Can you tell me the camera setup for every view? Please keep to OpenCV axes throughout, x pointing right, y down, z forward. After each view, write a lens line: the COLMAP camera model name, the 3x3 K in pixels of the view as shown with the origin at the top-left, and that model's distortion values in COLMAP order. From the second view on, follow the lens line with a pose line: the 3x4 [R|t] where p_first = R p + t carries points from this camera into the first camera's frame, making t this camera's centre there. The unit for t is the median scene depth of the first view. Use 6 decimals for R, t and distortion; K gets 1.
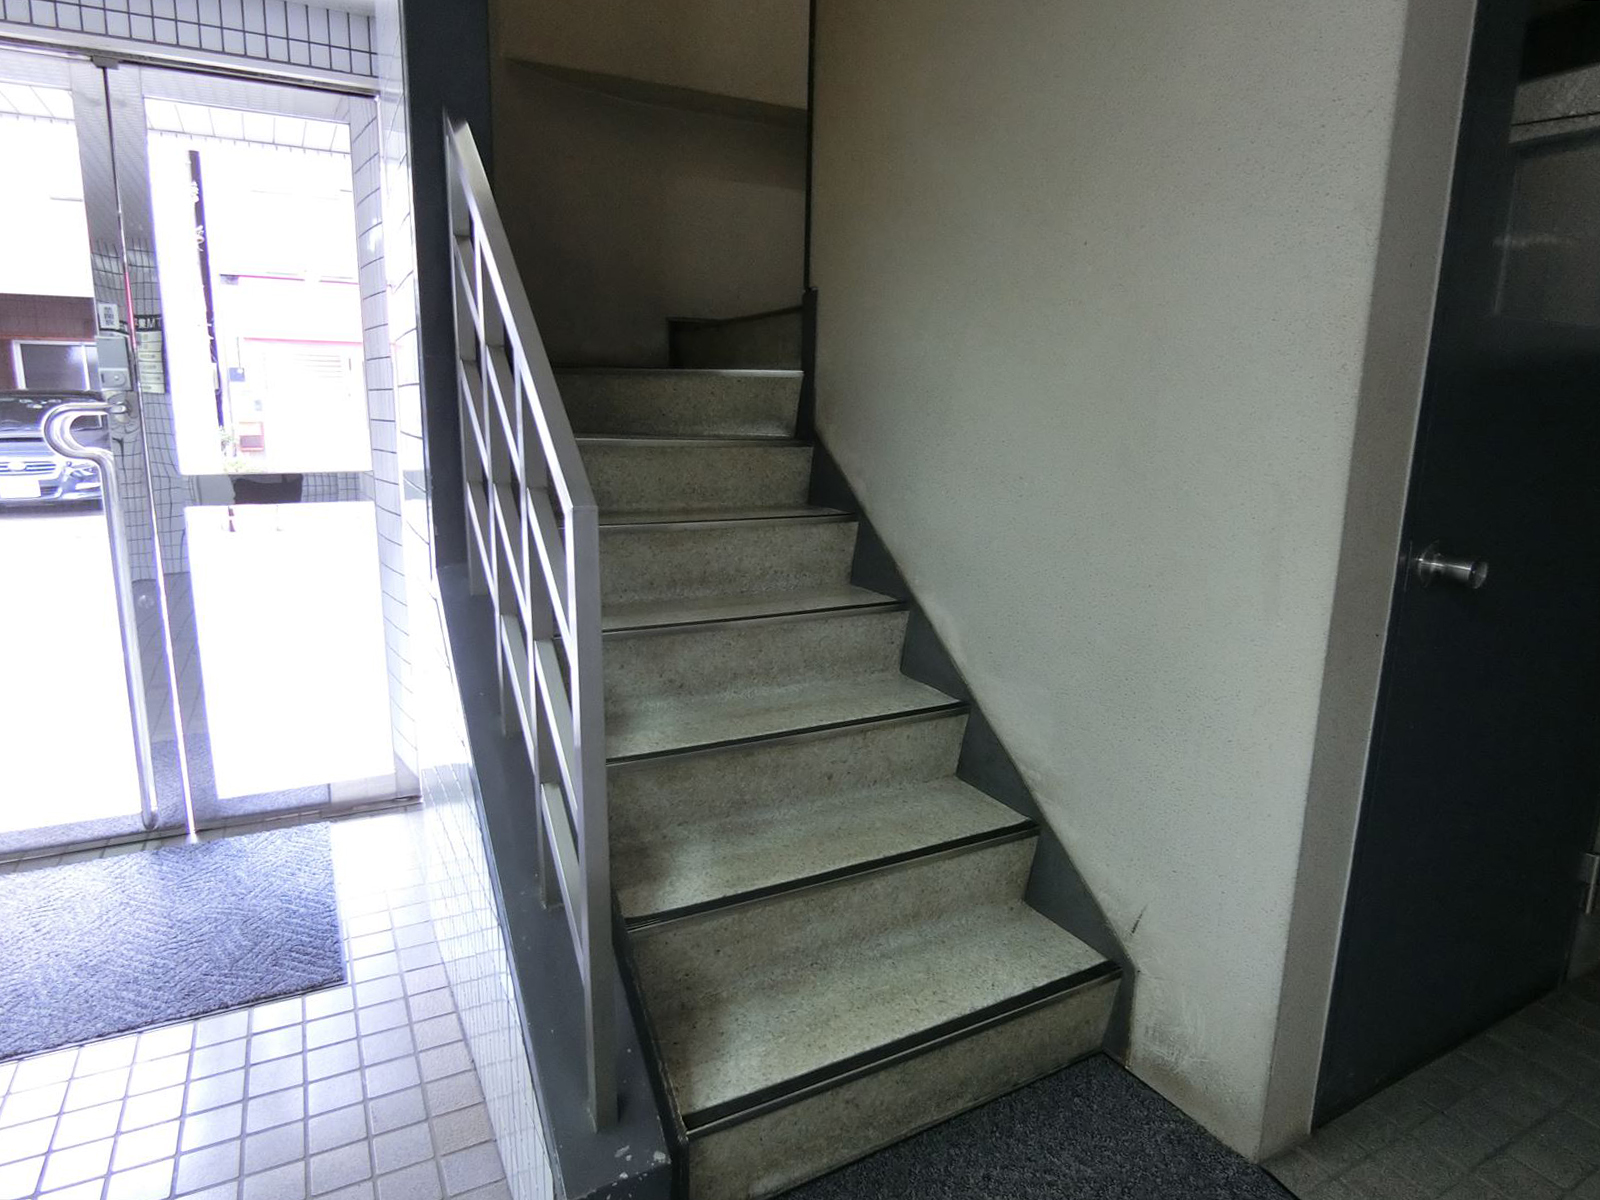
lens RADIAL K [[906.4, 0, 809.6], [0, 906.4, 595.3], [0, 0, 1]] dist [-0.009447, -0.003687]
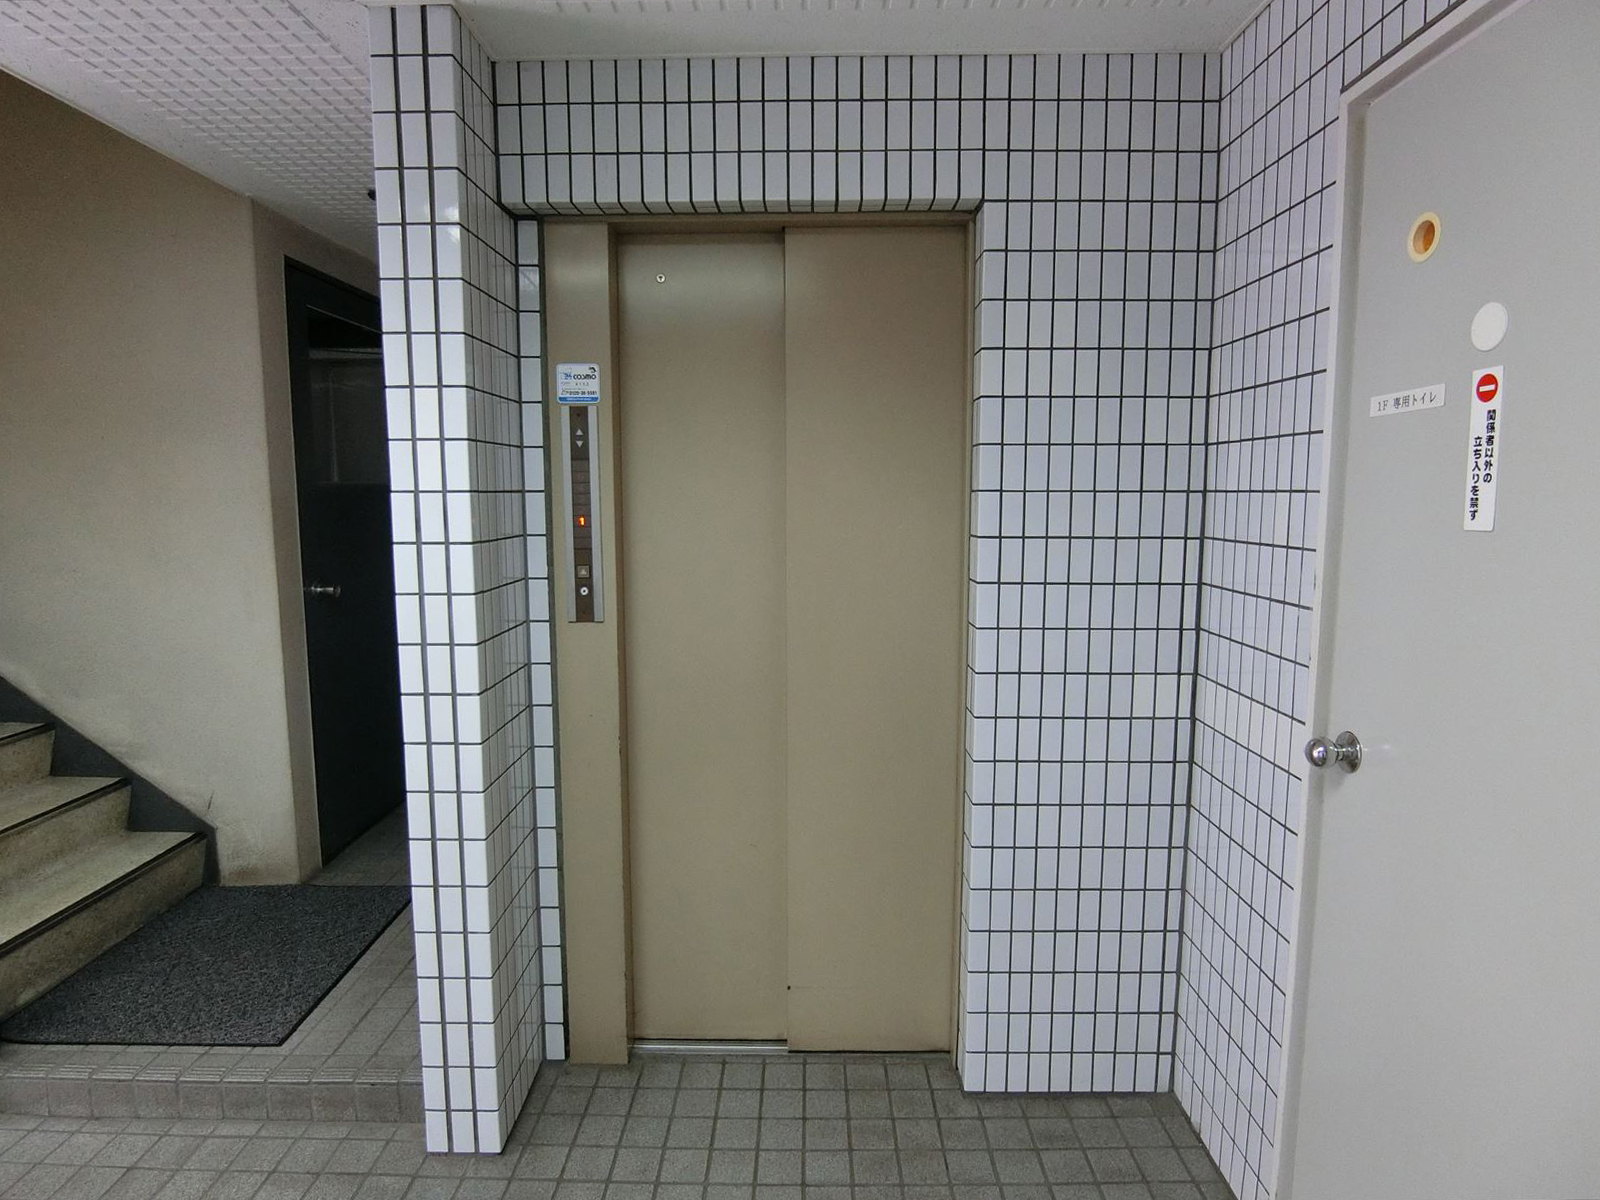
lens RADIAL K [[906.4, 0, 806.6], [0, 906.4, 597.0], [0, 0, 1]] dist [-0.009447, -0.003687]
pose [[0.457592, -0.114235, 0.881793, -0.646245], [0.193353, 0.980765, 0.026720, 0.138557], [-0.867885, 0.158271, 0.470878, -0.973940]]
